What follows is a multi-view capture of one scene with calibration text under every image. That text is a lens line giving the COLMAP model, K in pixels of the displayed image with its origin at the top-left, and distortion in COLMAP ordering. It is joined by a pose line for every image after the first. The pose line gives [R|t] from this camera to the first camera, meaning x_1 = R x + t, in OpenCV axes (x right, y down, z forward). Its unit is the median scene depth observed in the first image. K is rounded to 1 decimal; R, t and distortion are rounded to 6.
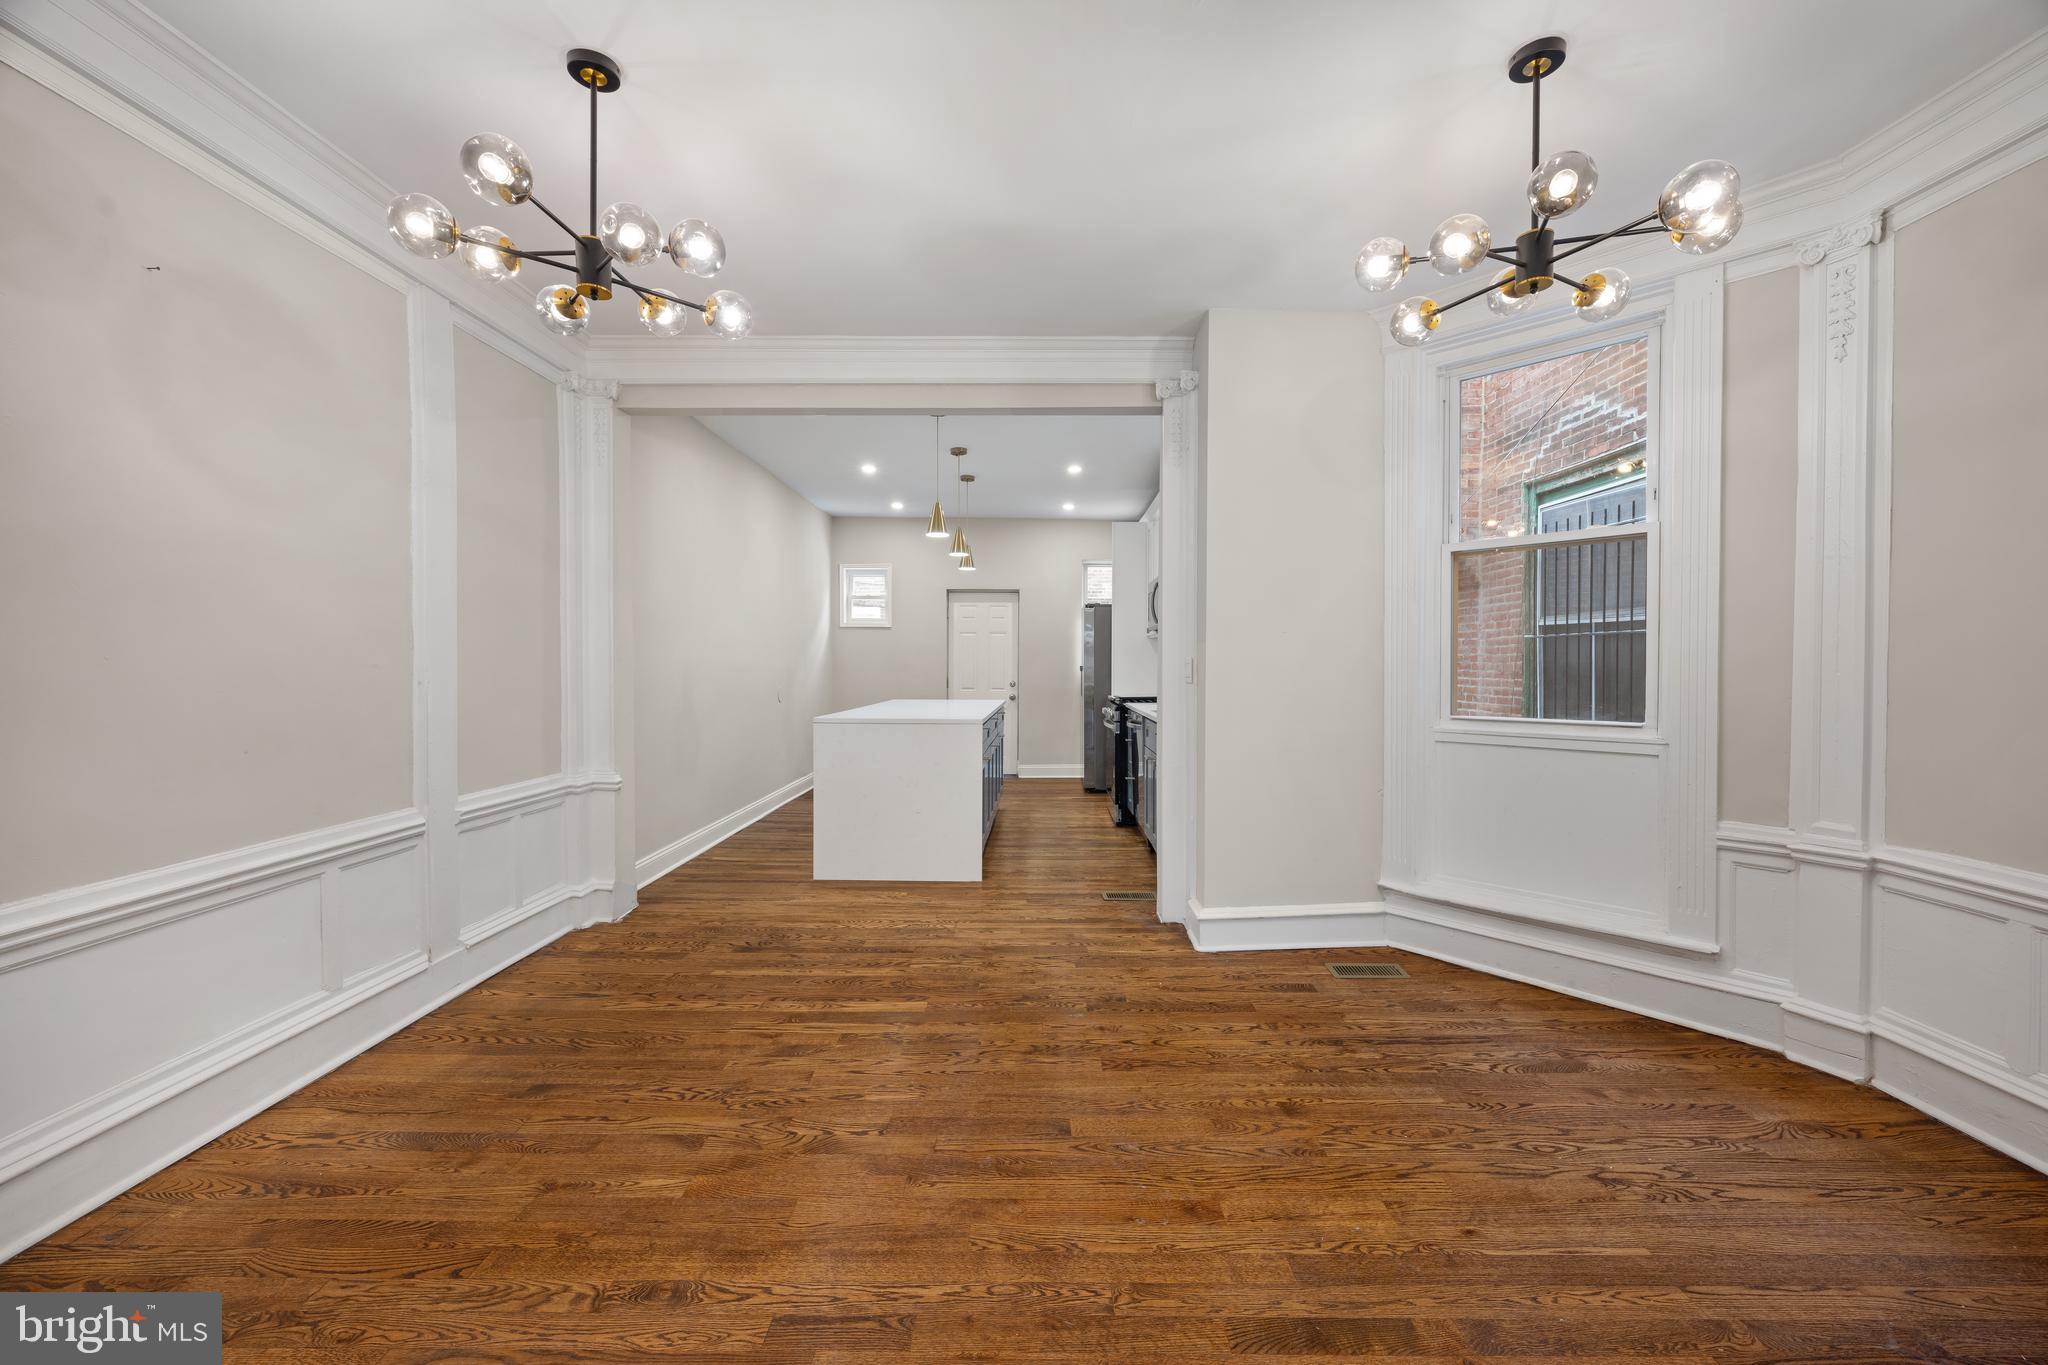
lens RADIAL K [[815.5, 0, 1027.8], [0, 815.5, 675.5], [0, 0, 1]] dist [-0.001661, 0.000108]
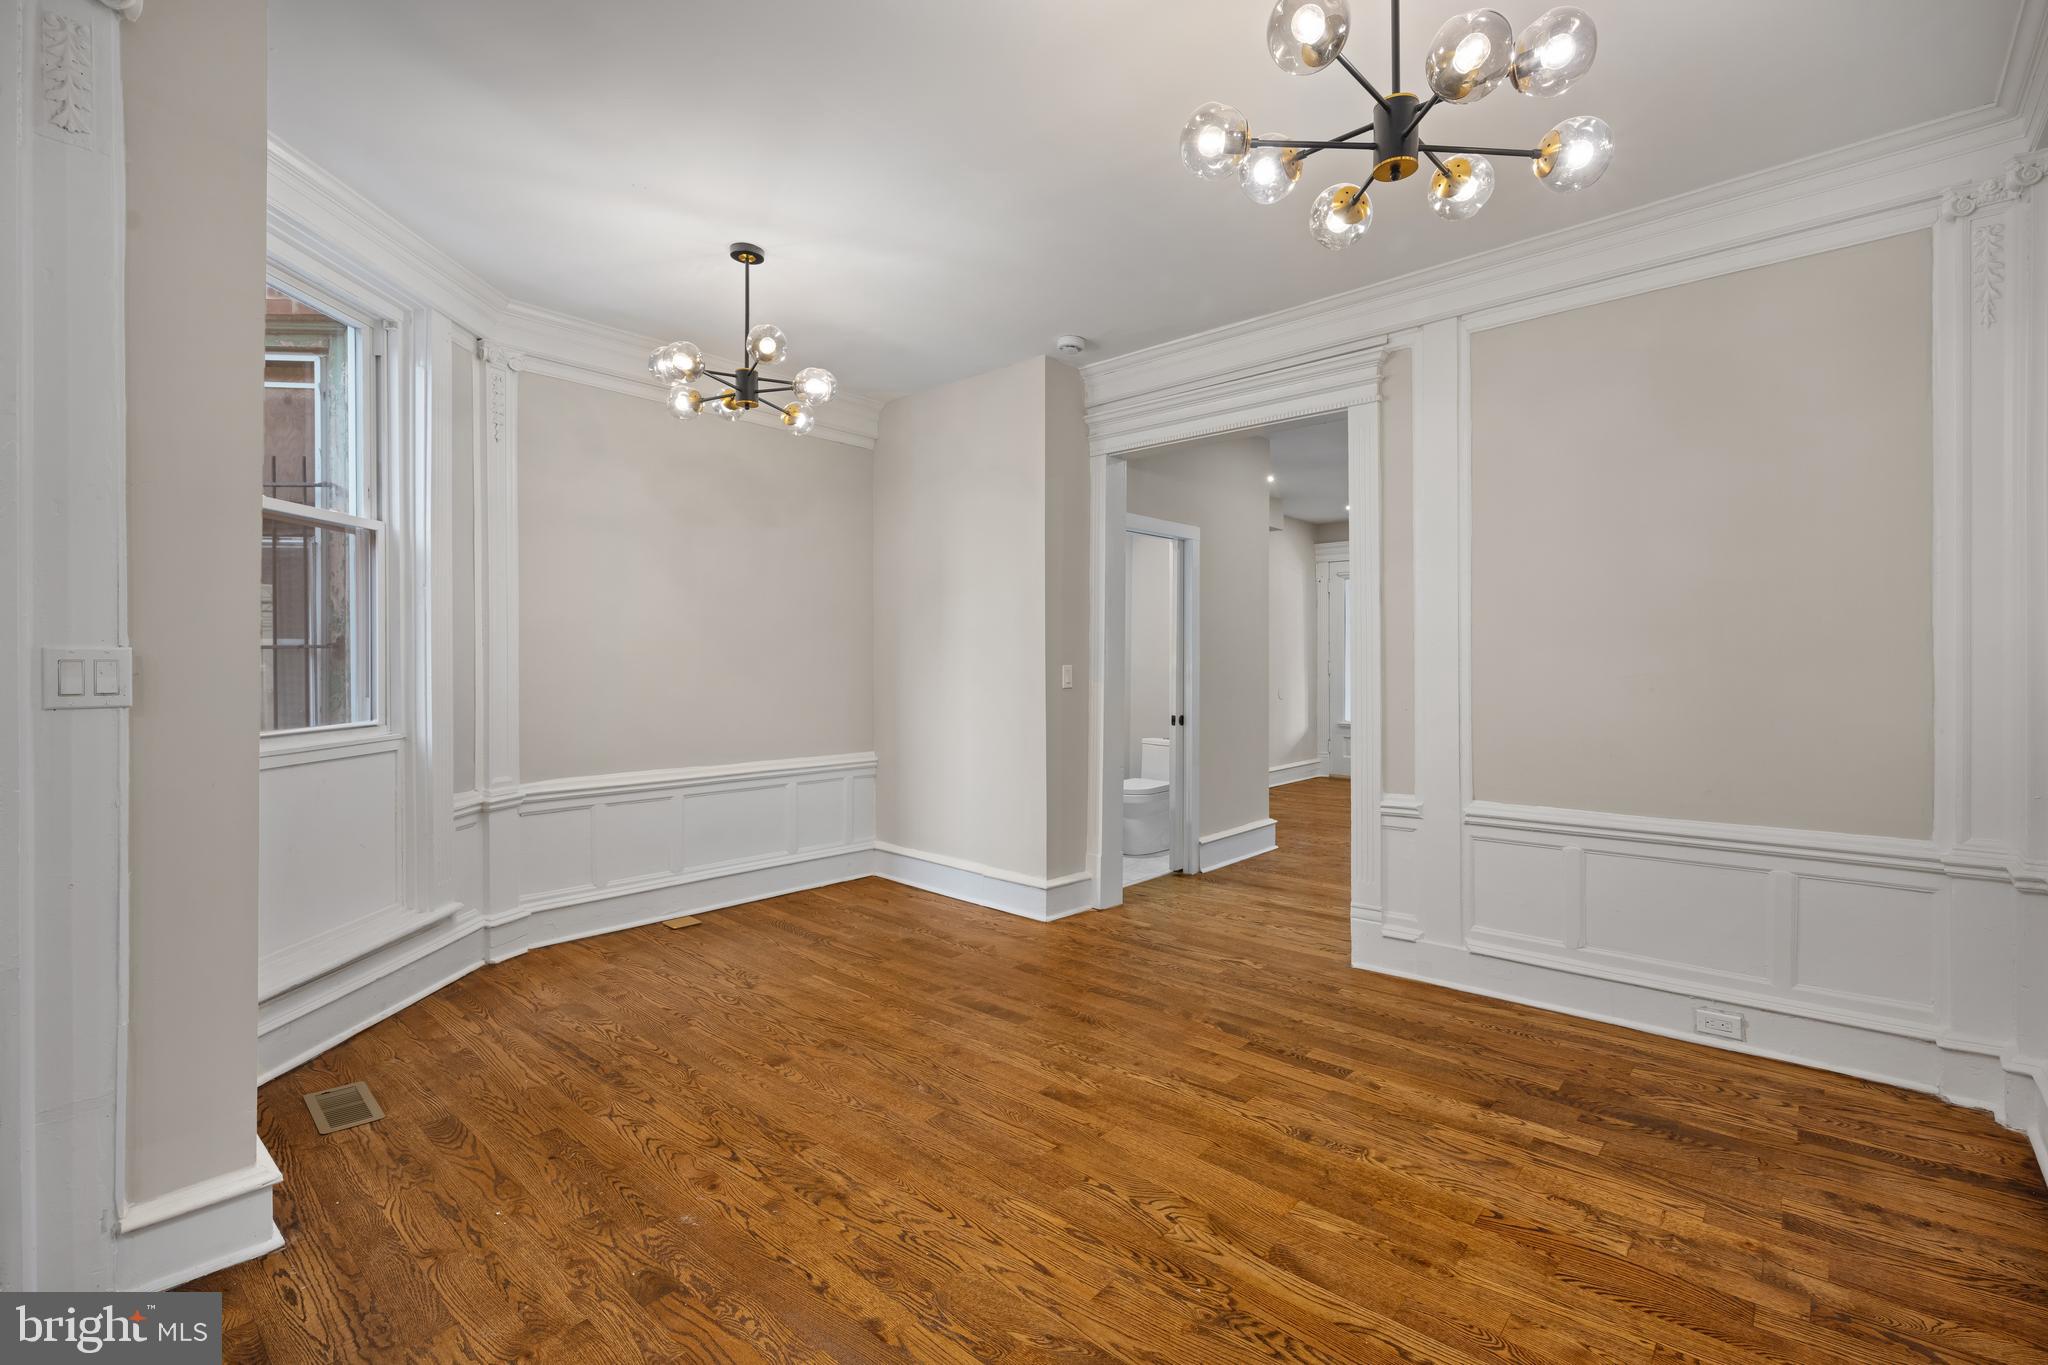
lens RADIAL K [[919.4, 0, 1026.4], [0, 919.4, 663.1], [0, 0, 1]] dist [0.001510, -0.000180]
pose [[-0.748959, -0.000224, 0.662616, -0.669558], [0.012064, 0.999830, 0.013974, -0.022627], [-0.662506, 0.018460, -0.748829, 1.492708]]
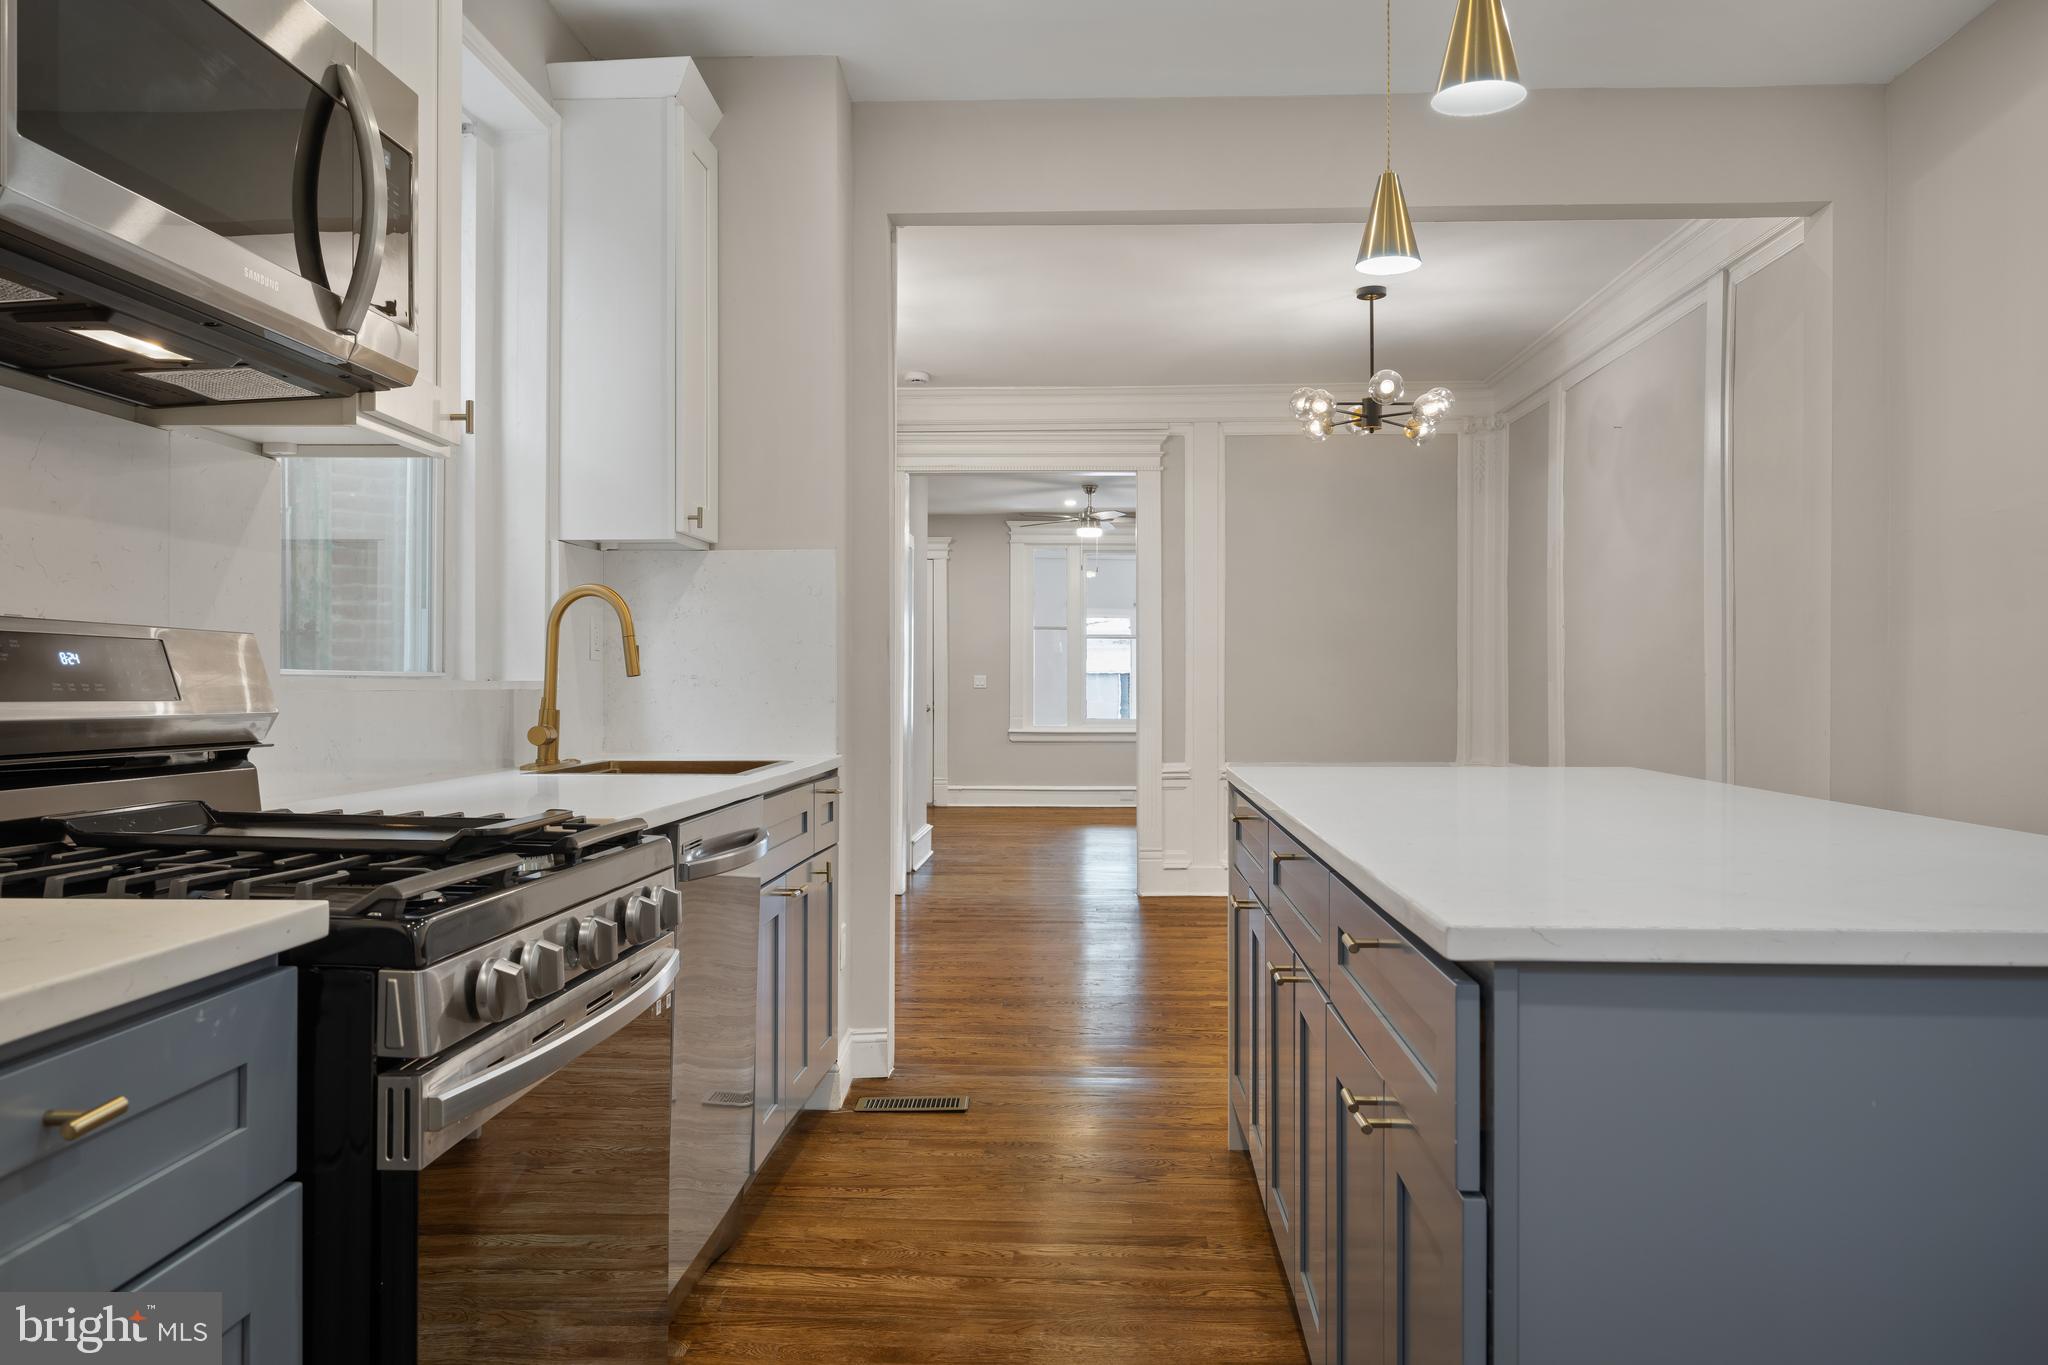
lens RADIAL K [[1456.4, 0, 1024.0], [0, 1456.4, 682.5], [0, 0, 1]] dist [0.011673, 0.002050]
pose [[-0.999483, -0.003230, 0.032000, 0.049148], [-0.002815, 0.999911, 0.013011, -0.001113], [-0.032039, 0.012914, -0.999403, 3.088399]]
